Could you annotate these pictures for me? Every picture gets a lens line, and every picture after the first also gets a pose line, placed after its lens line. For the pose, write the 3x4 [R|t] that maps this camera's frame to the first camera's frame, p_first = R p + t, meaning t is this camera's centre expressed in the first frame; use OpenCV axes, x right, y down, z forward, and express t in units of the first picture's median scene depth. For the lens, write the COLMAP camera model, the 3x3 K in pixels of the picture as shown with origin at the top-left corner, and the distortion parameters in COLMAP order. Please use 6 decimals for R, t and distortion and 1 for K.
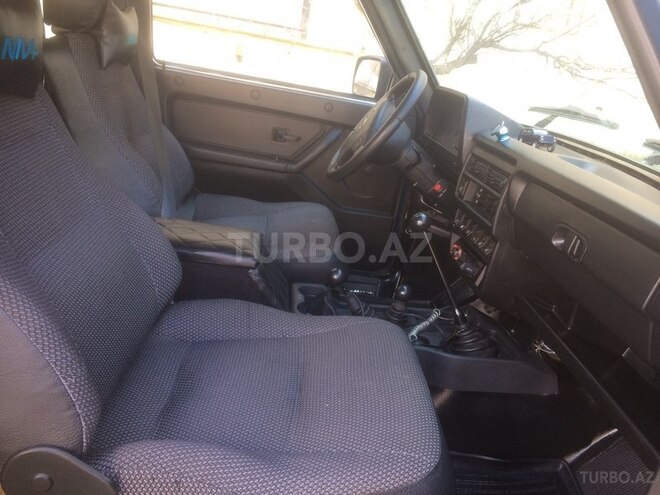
lens RADIAL K [[567.0, 0, 330.4], [0, 567.0, 246.5], [0, 0, 1]] dist [0.048855, -0.017407]
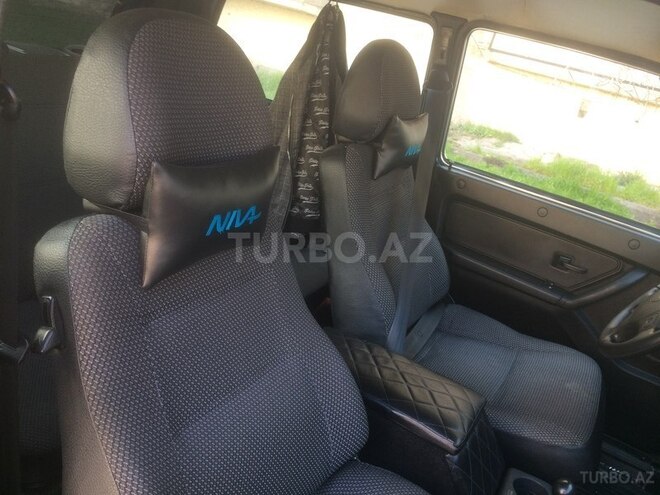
lens RADIAL K [[567.0, 0, 331.0], [0, 567.0, 249.1], [0, 0, 1]] dist [0.048855, -0.017407]
pose [[0.842322, 0.231482, -0.486734, 0.034751], [-0.261637, 0.965146, 0.006228, -0.137213], [0.471211, 0.122102, 0.873528, 0.094473]]
